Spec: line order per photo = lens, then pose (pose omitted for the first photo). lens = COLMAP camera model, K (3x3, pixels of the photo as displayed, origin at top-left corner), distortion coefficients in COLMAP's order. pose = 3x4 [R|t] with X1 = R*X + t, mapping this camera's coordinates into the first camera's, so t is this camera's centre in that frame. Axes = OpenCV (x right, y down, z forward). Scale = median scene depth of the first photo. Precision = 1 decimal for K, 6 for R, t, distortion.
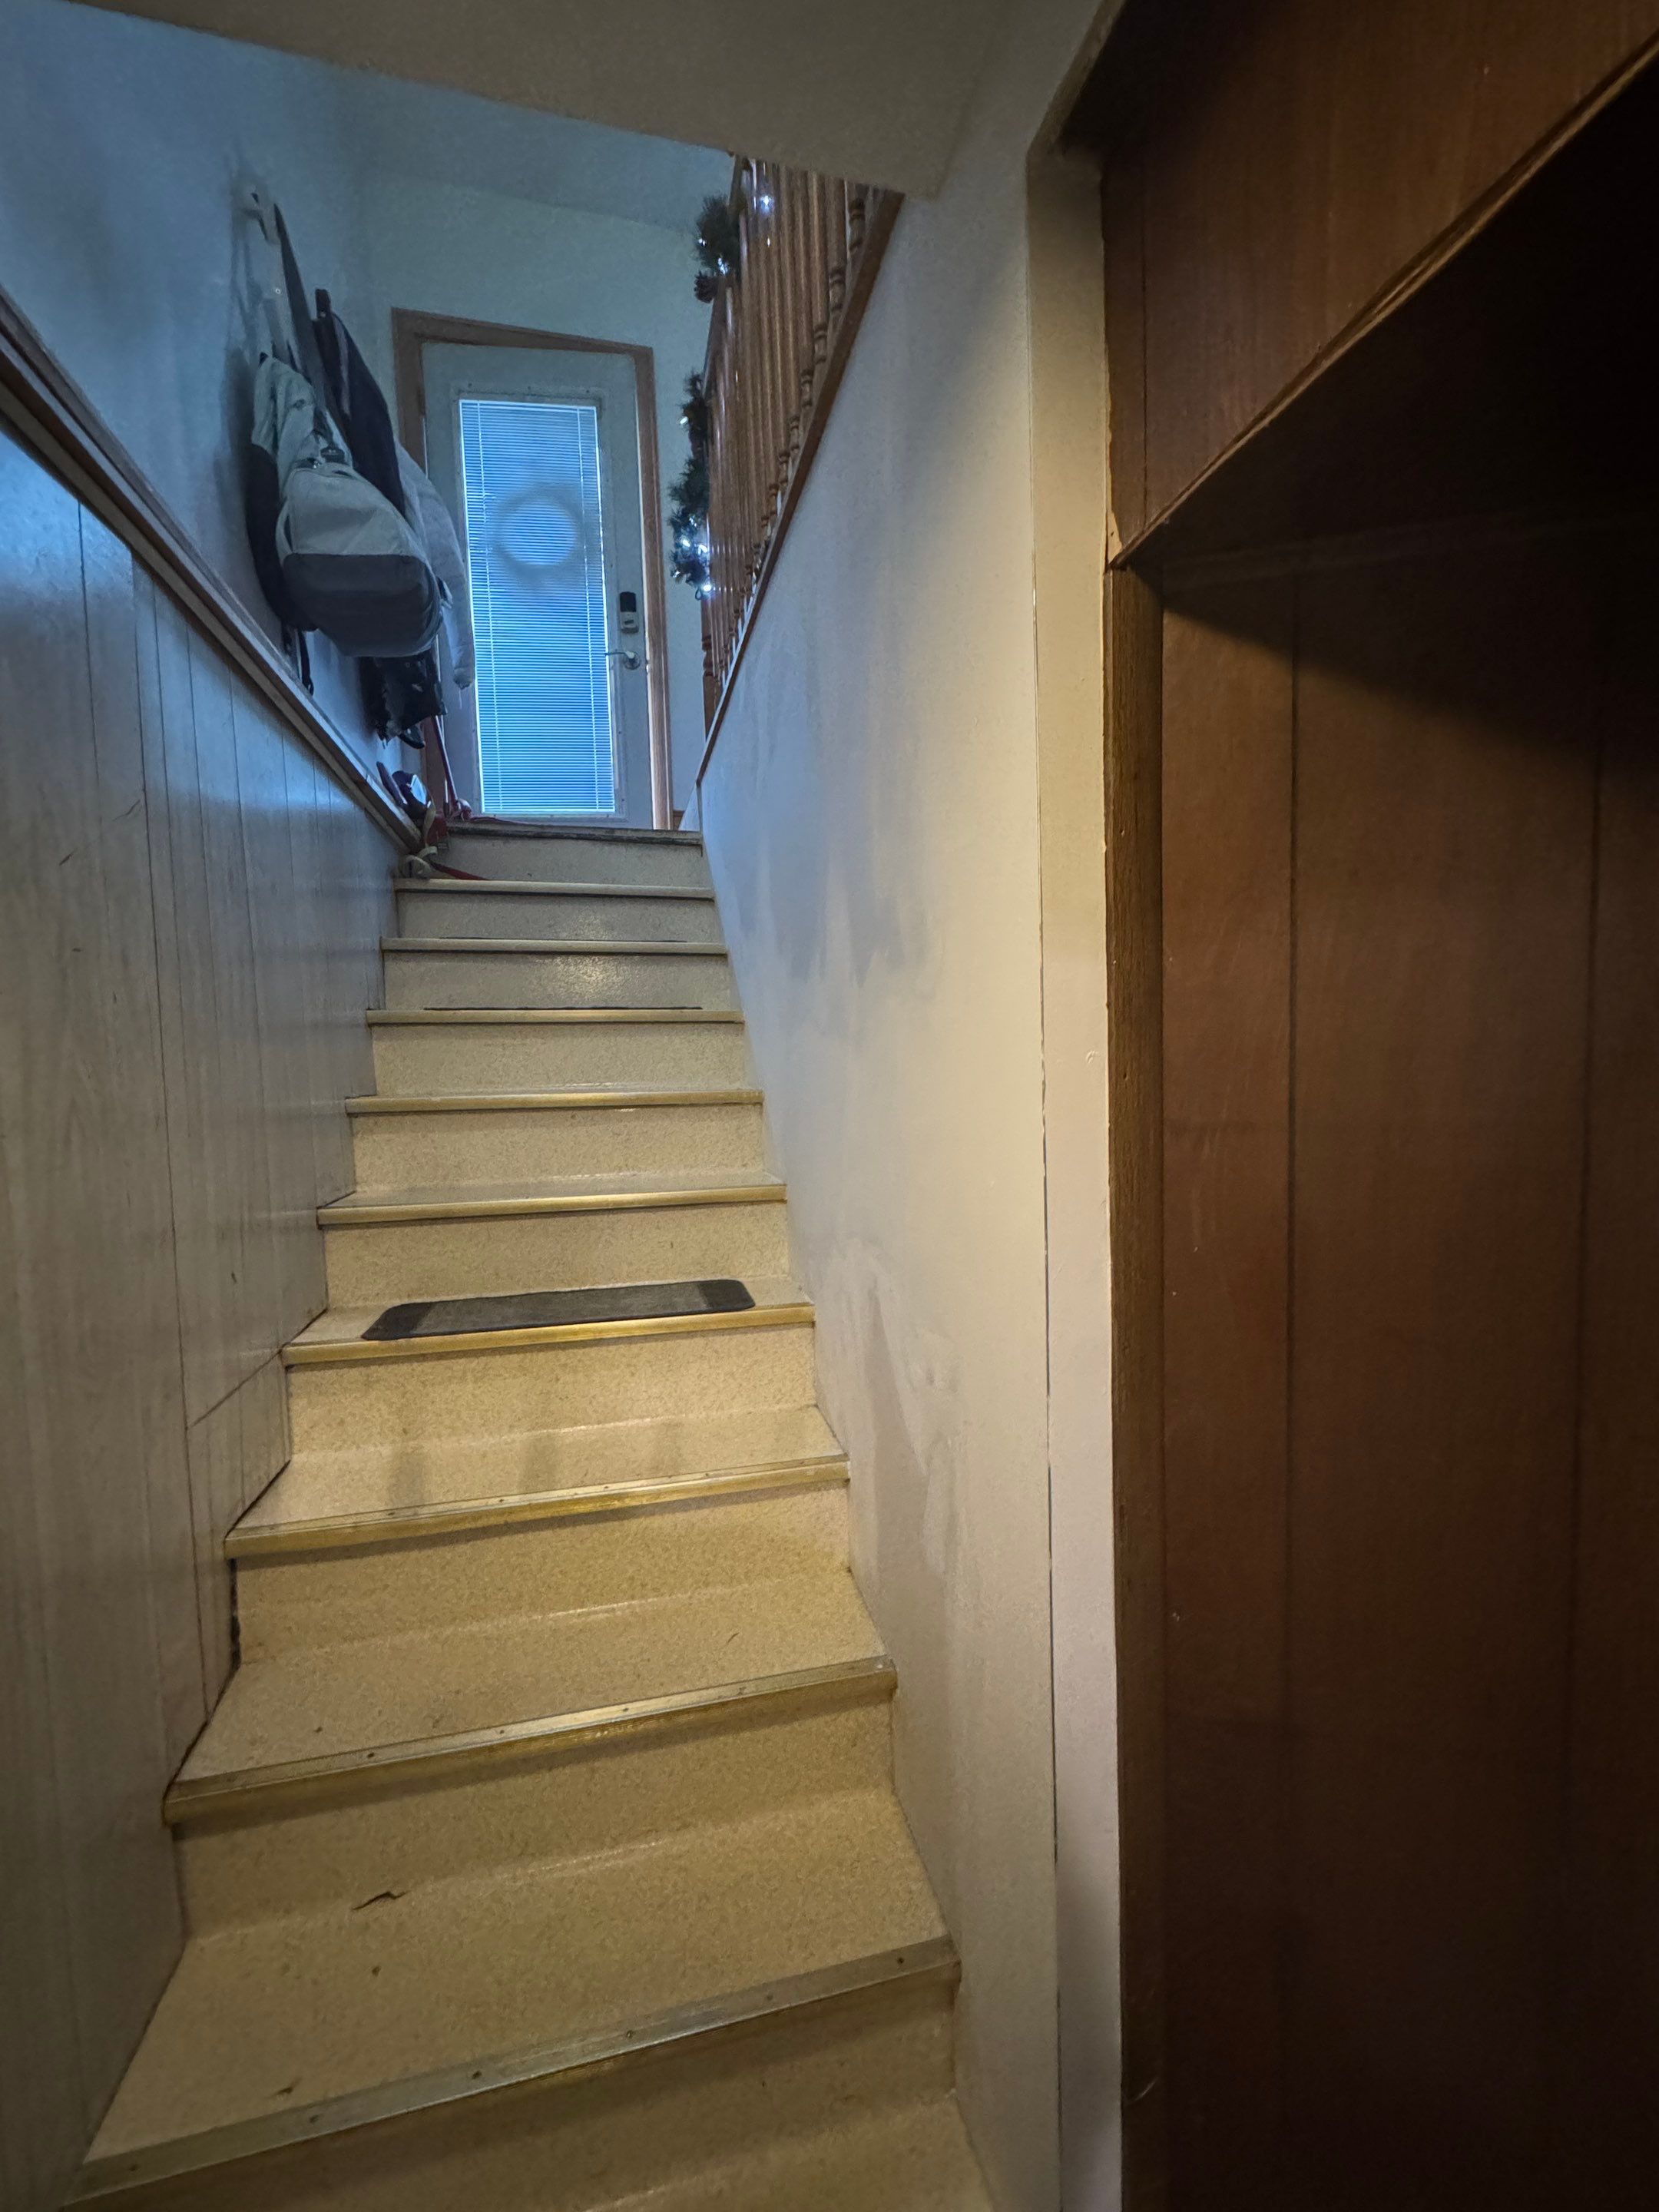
lens RADIAL K [[969.7, 0, 829.7], [0, 969.7, 1100.2], [0, 0, 1]] dist [-0.014729, 0.000054]
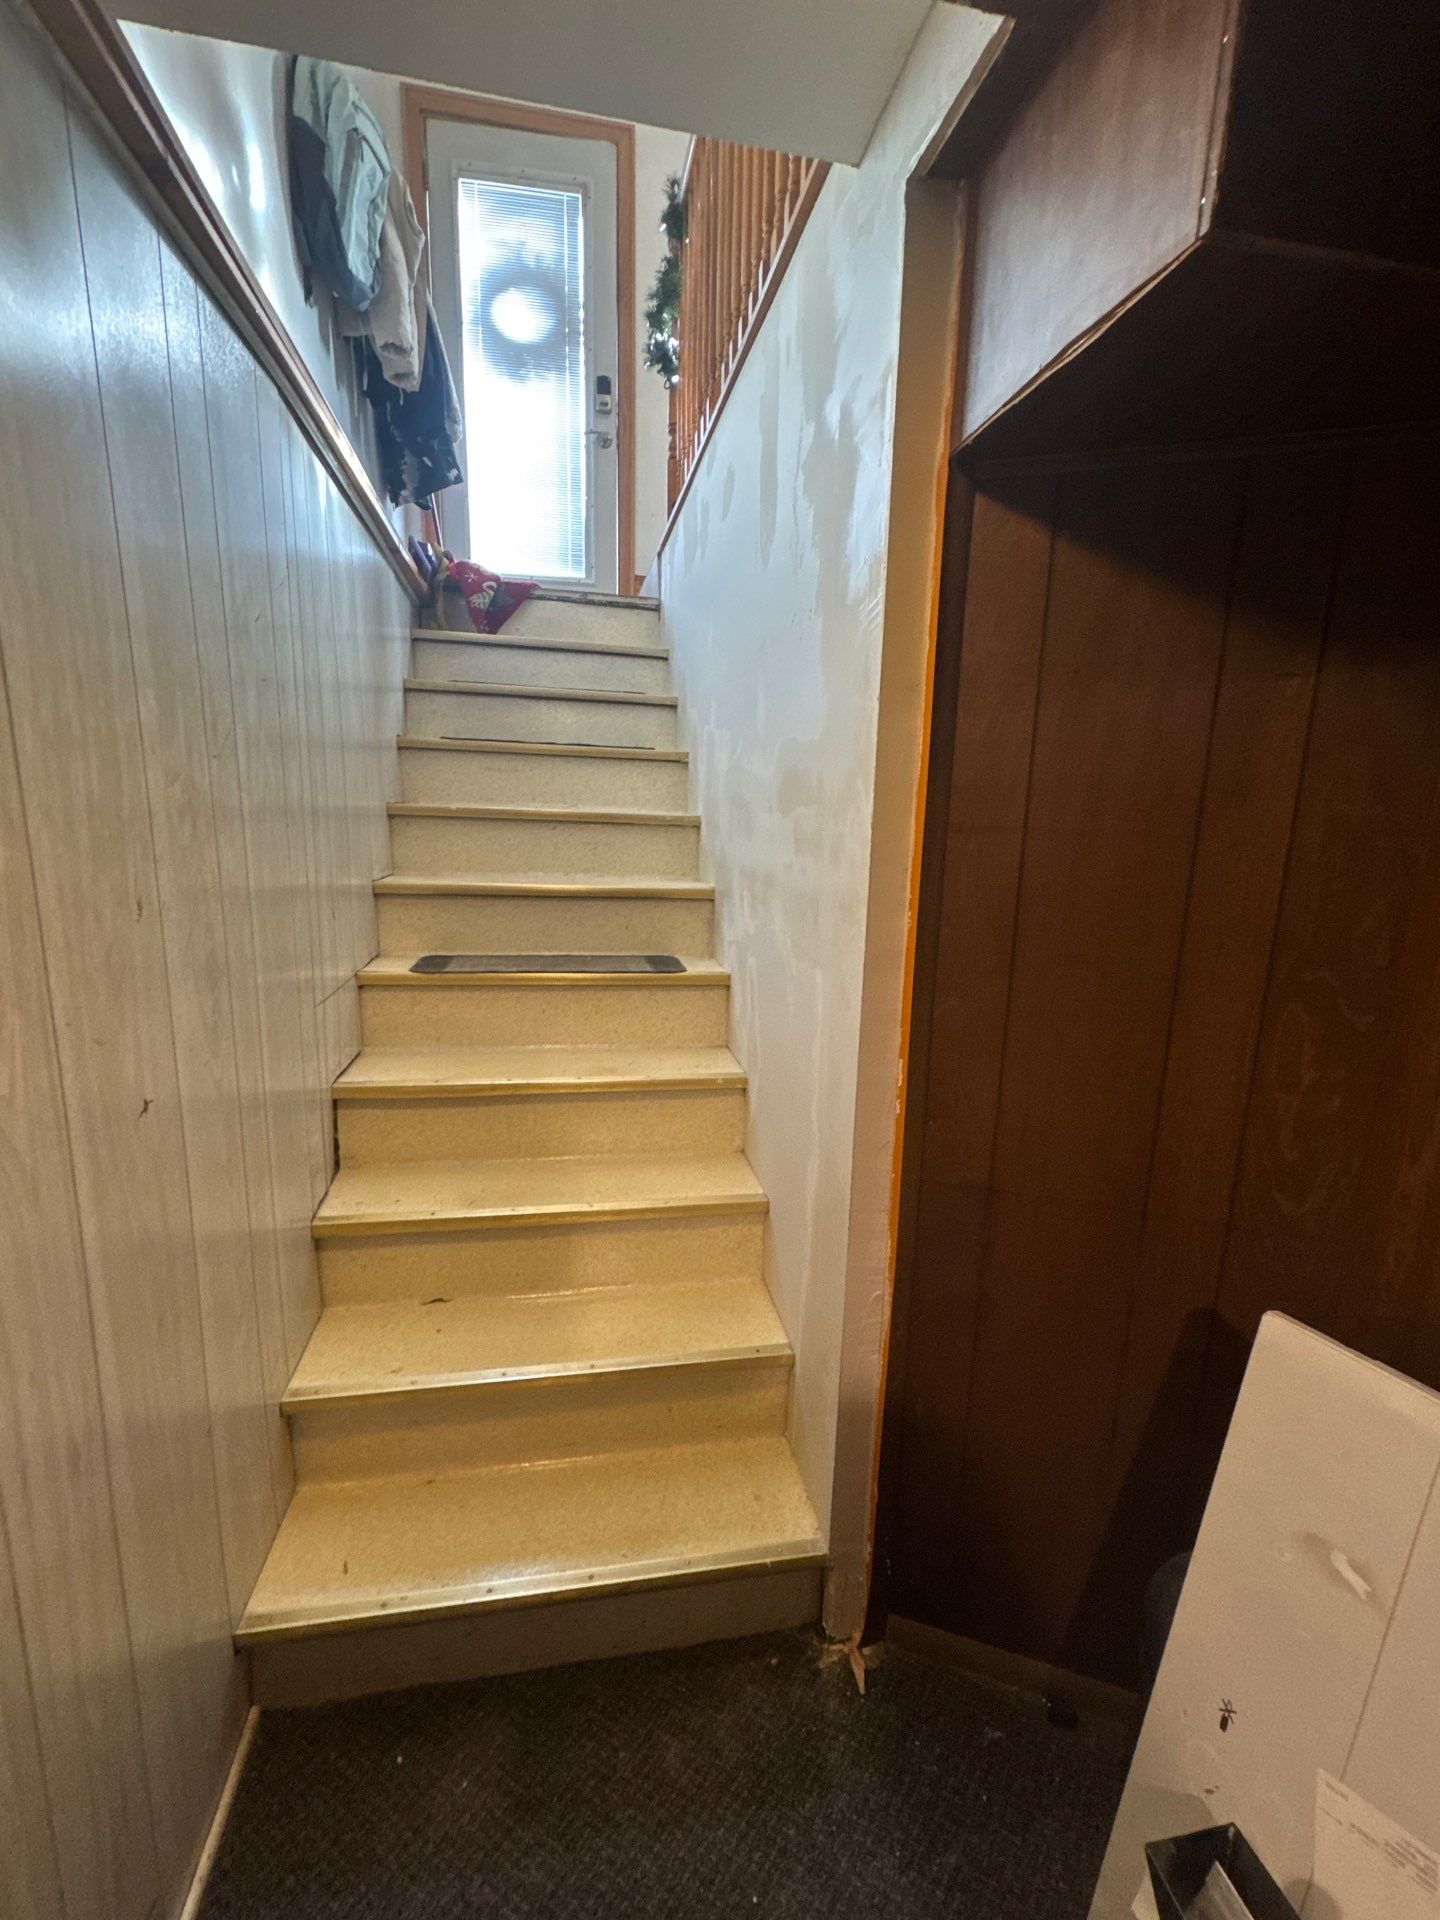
lens RADIAL K [[841.7, 0, 716.9], [0, 841.7, 965.5], [0, 0, 1]] dist [-0.014729, 0.000054]
pose [[0.997330, 0.062535, -0.037714, 0.006114], [-0.056353, 0.987504, 0.147172, 0.017830], [0.046446, -0.144654, 0.988392, -0.109913]]
